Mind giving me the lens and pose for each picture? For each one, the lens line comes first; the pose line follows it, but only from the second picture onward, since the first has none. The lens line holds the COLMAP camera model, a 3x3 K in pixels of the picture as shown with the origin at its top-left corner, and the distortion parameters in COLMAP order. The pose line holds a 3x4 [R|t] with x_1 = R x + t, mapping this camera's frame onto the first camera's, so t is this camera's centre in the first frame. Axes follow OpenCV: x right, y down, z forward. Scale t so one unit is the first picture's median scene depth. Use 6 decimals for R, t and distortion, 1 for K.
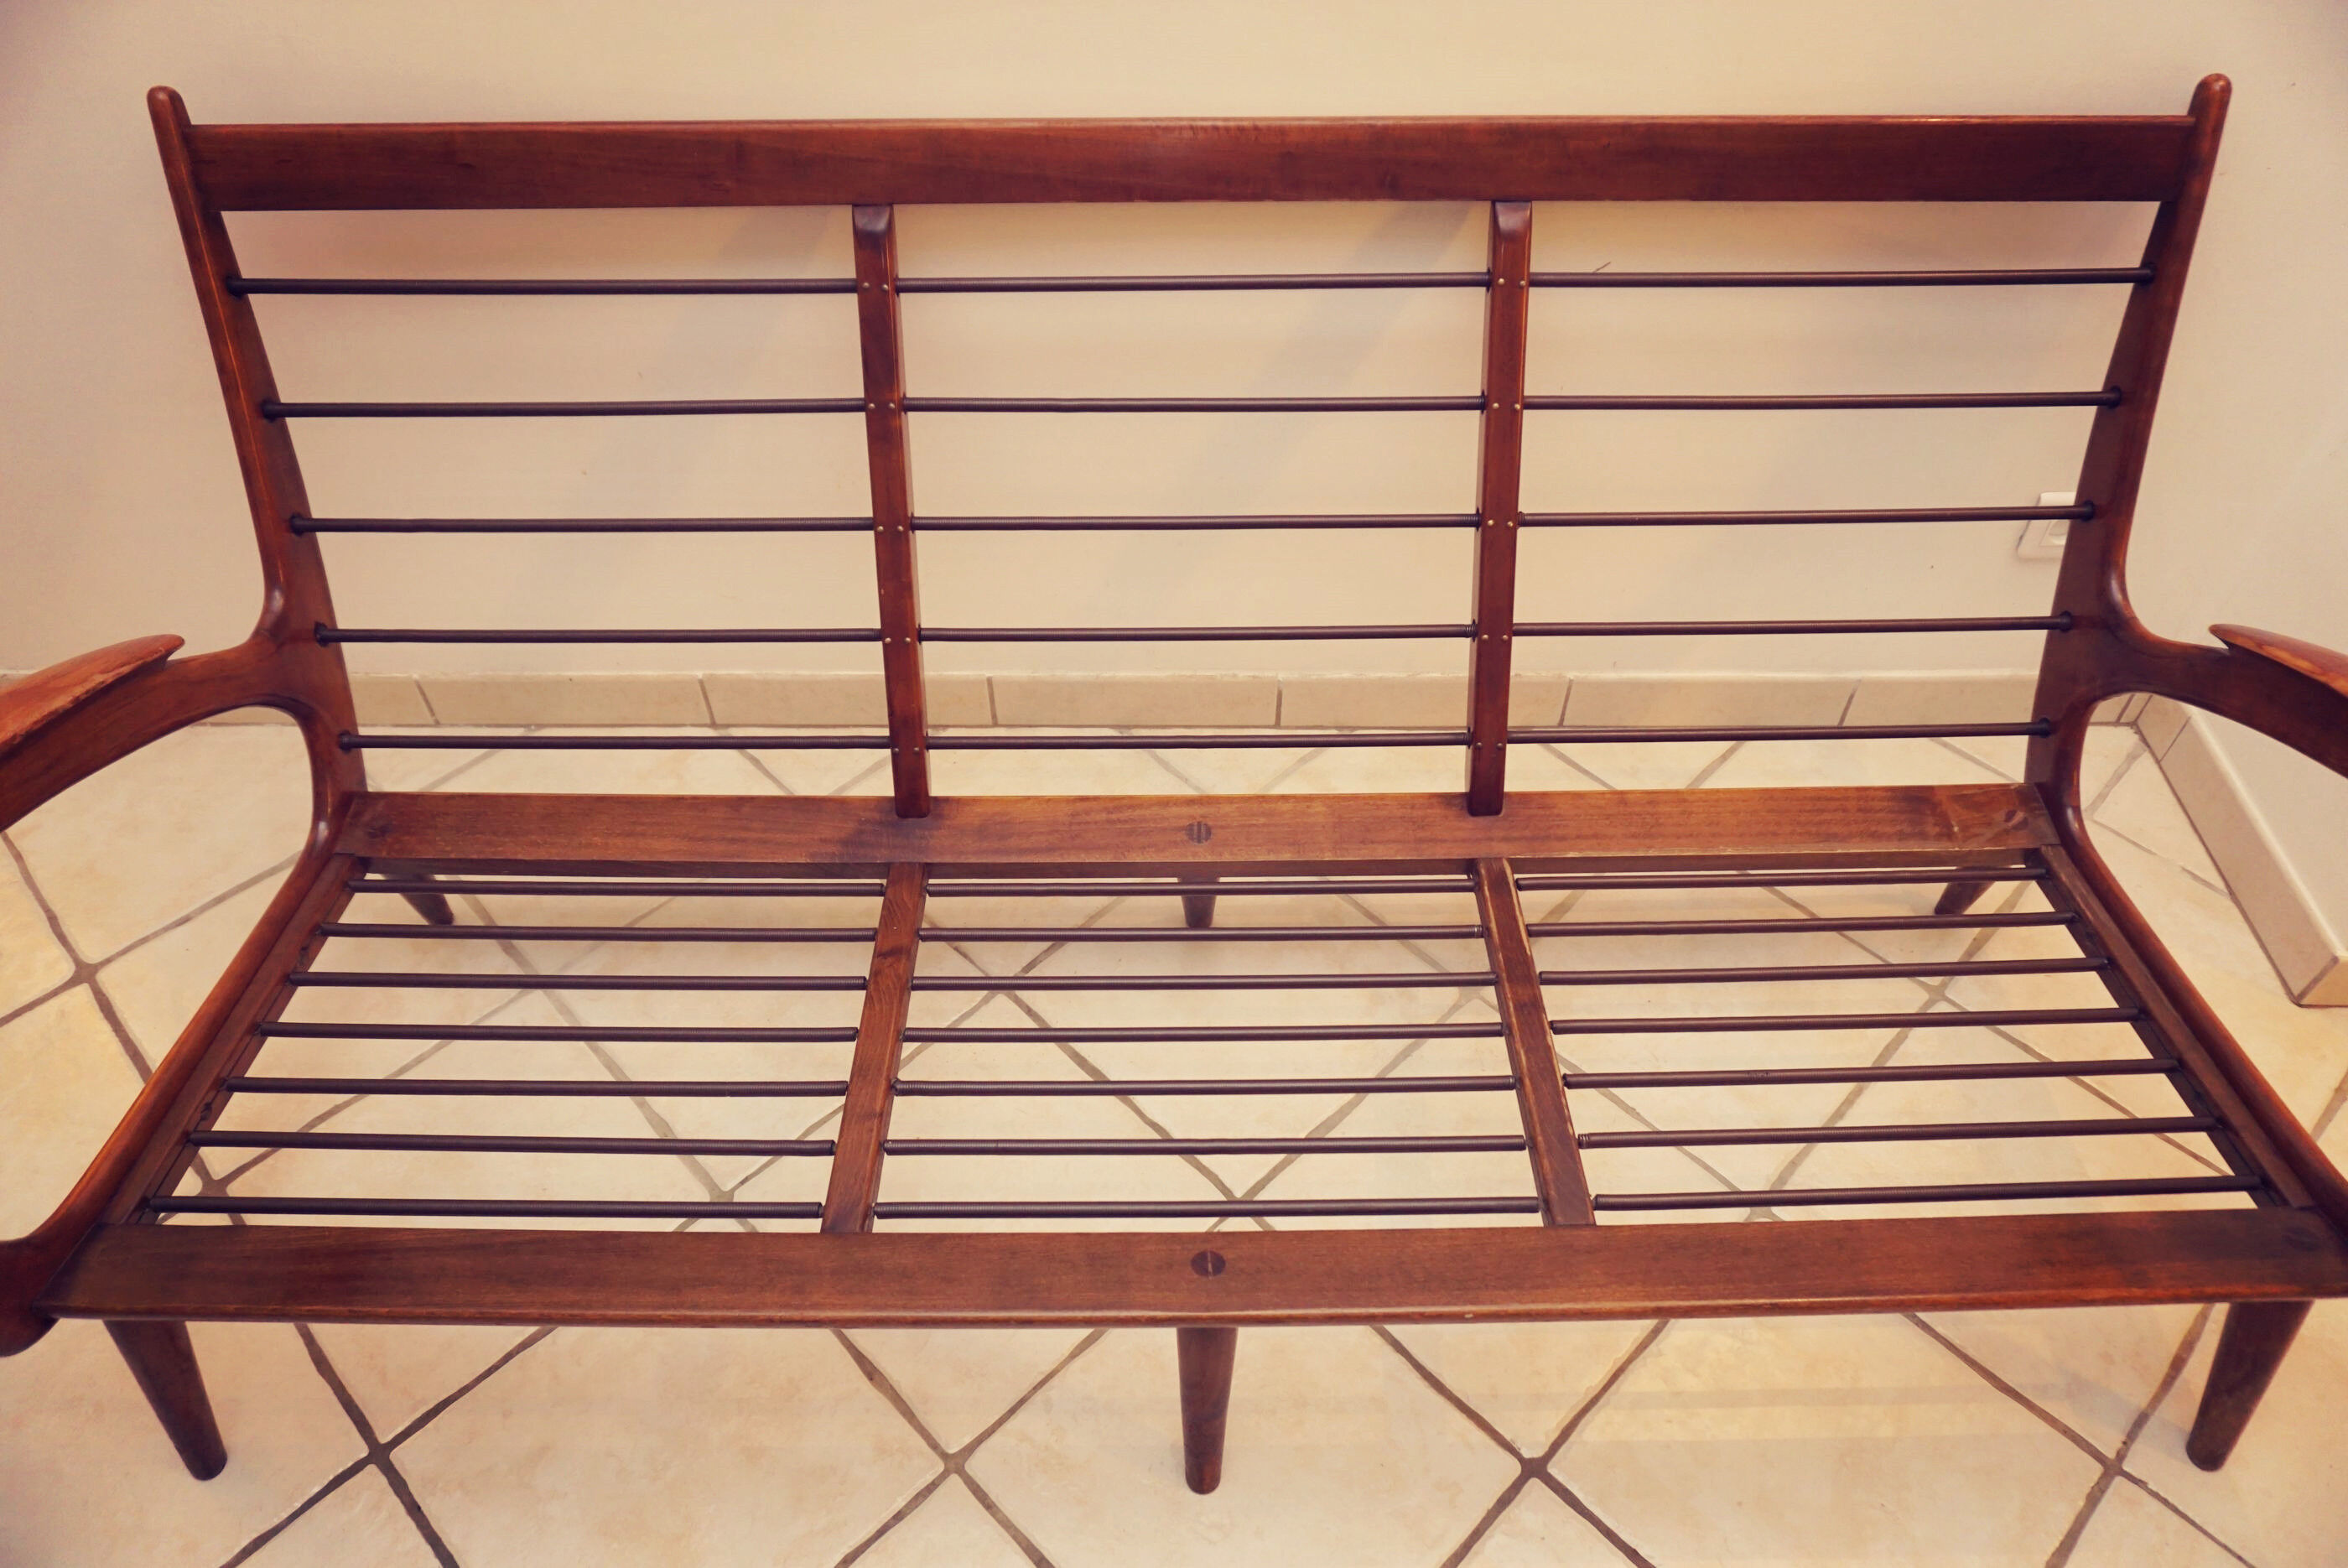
lens RADIAL K [[1574.2, 0, 1194.6], [0, 1574.2, 784.3], [0, 0, 1]] dist [-0.023411, 0.006308]
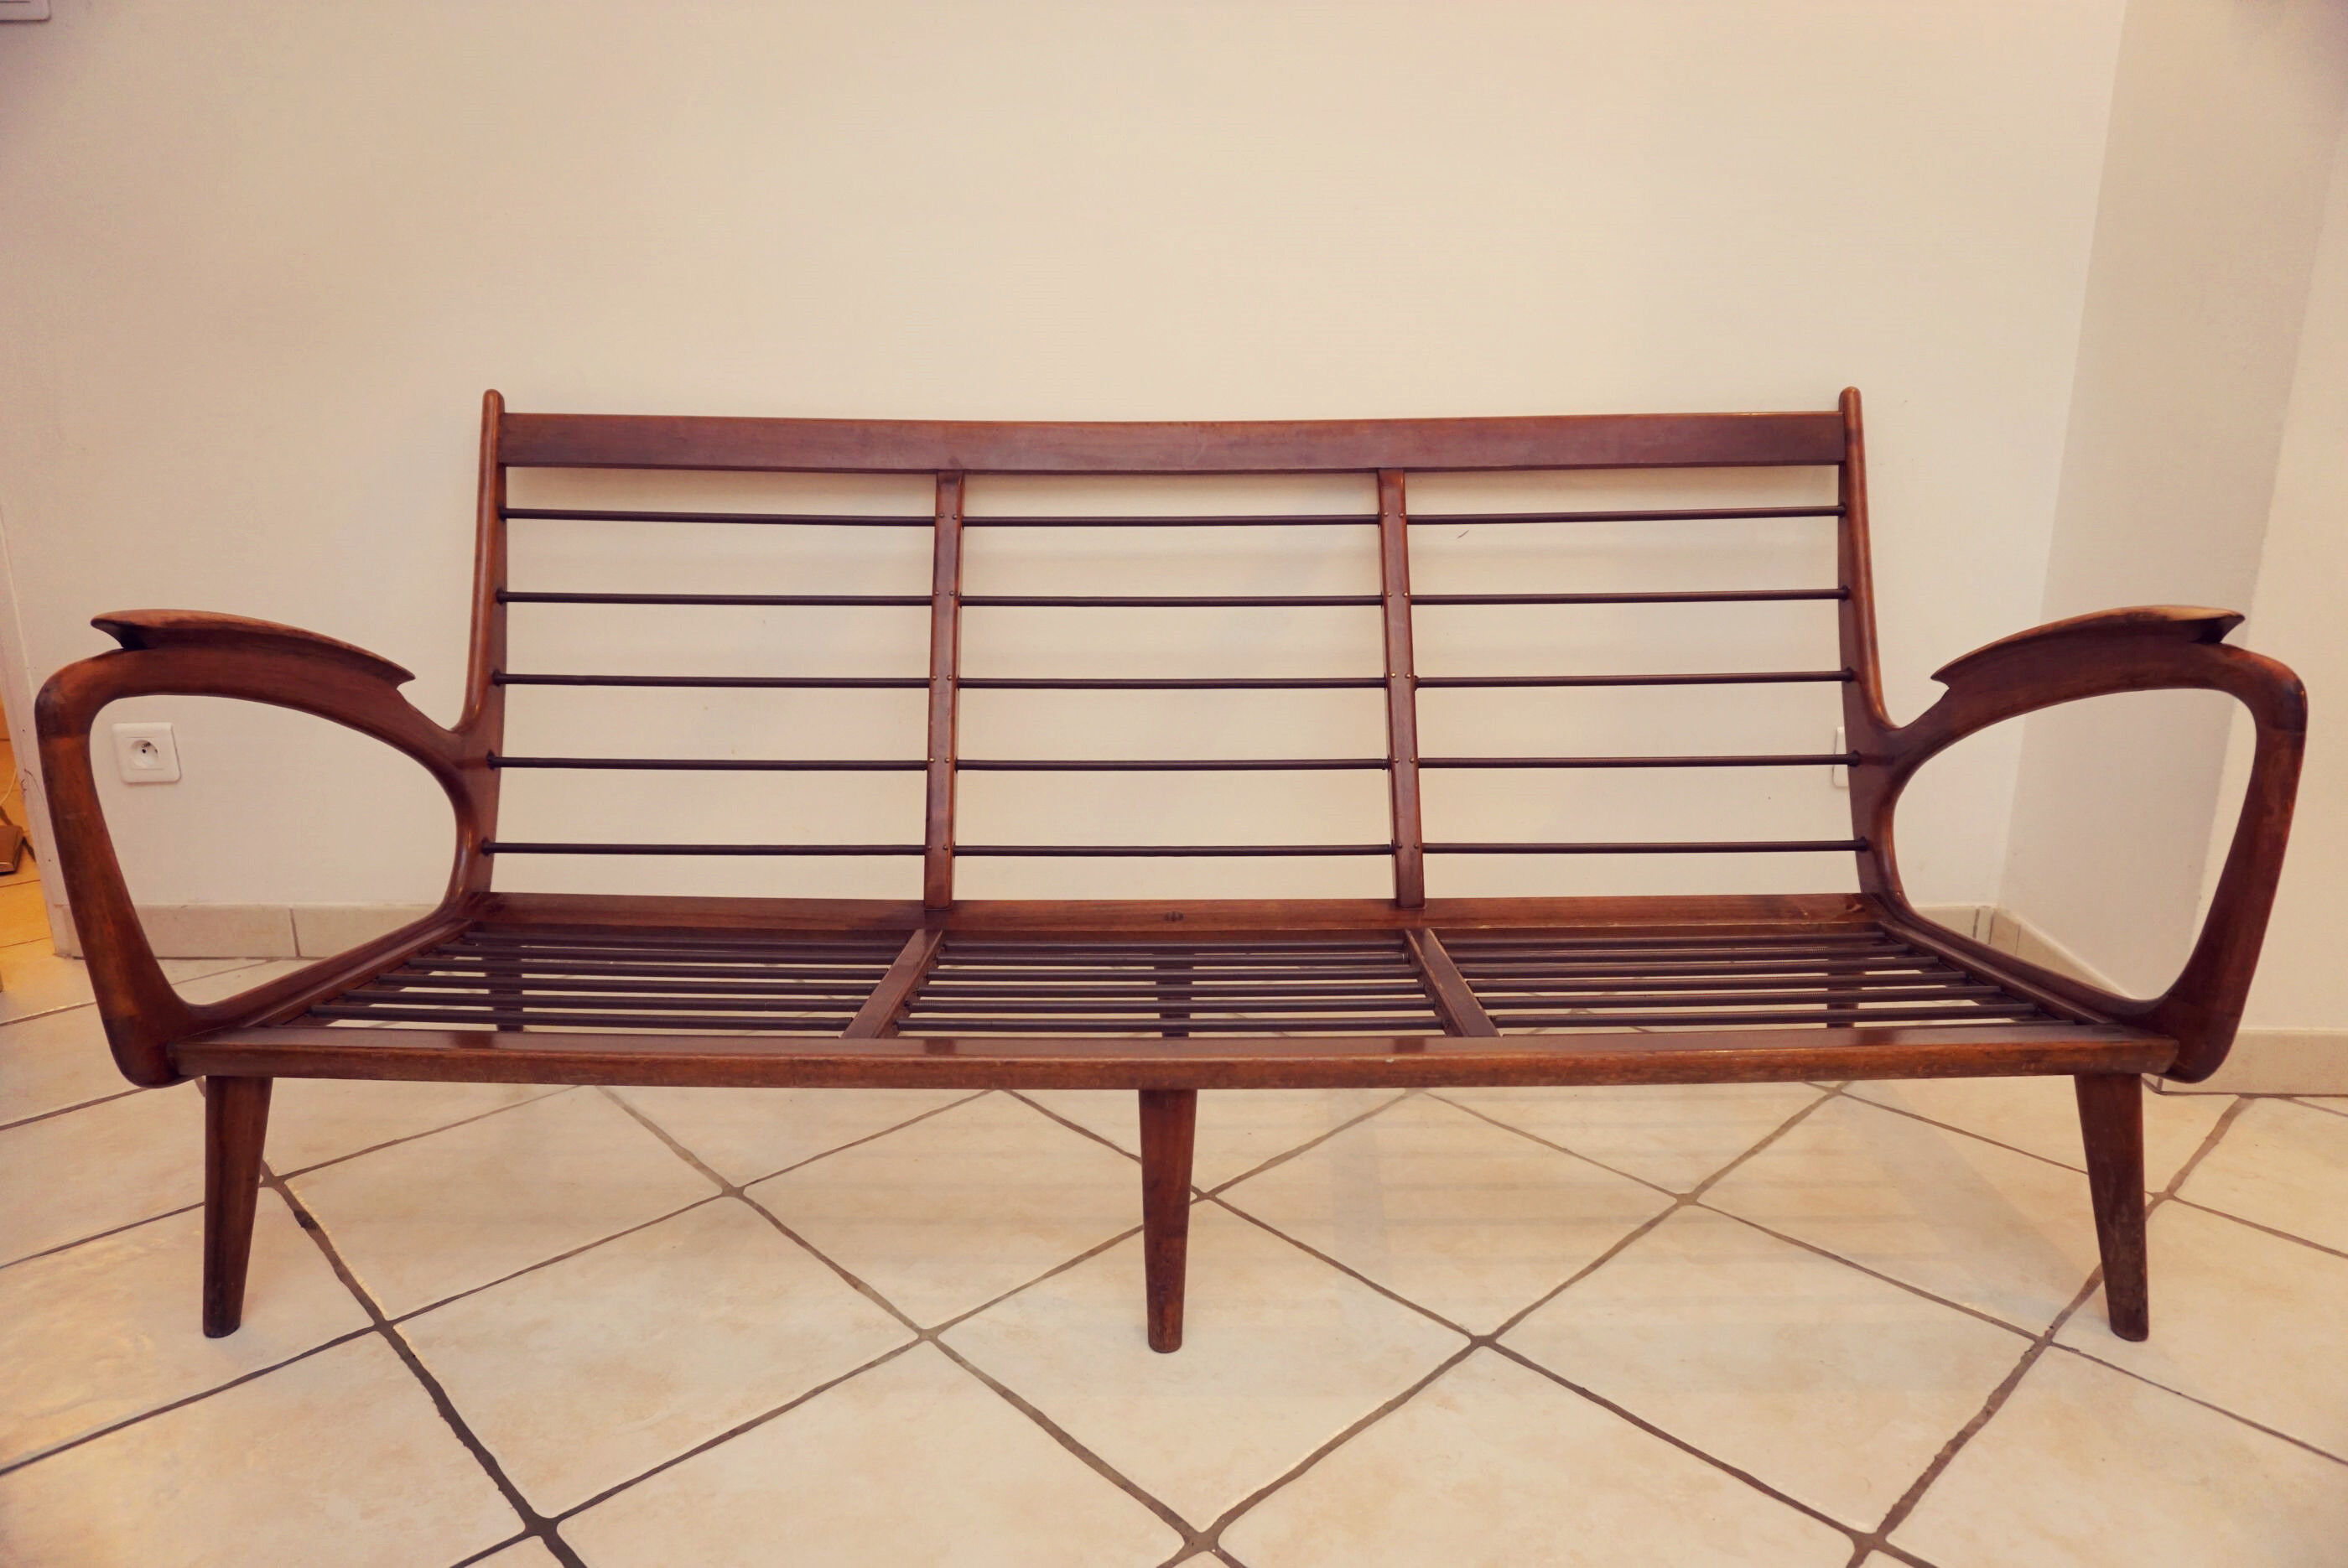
lens RADIAL K [[1574.2, 0, 1194.6], [0, 1574.2, 784.3], [0, 0, 1]] dist [-0.023411, 0.006308]
pose [[0.999964, -0.002601, -0.008125, 0.033213], [-0.002150, 0.844867, -0.534973, 0.666437], [0.008256, 0.534971, 0.844830, -0.079287]]
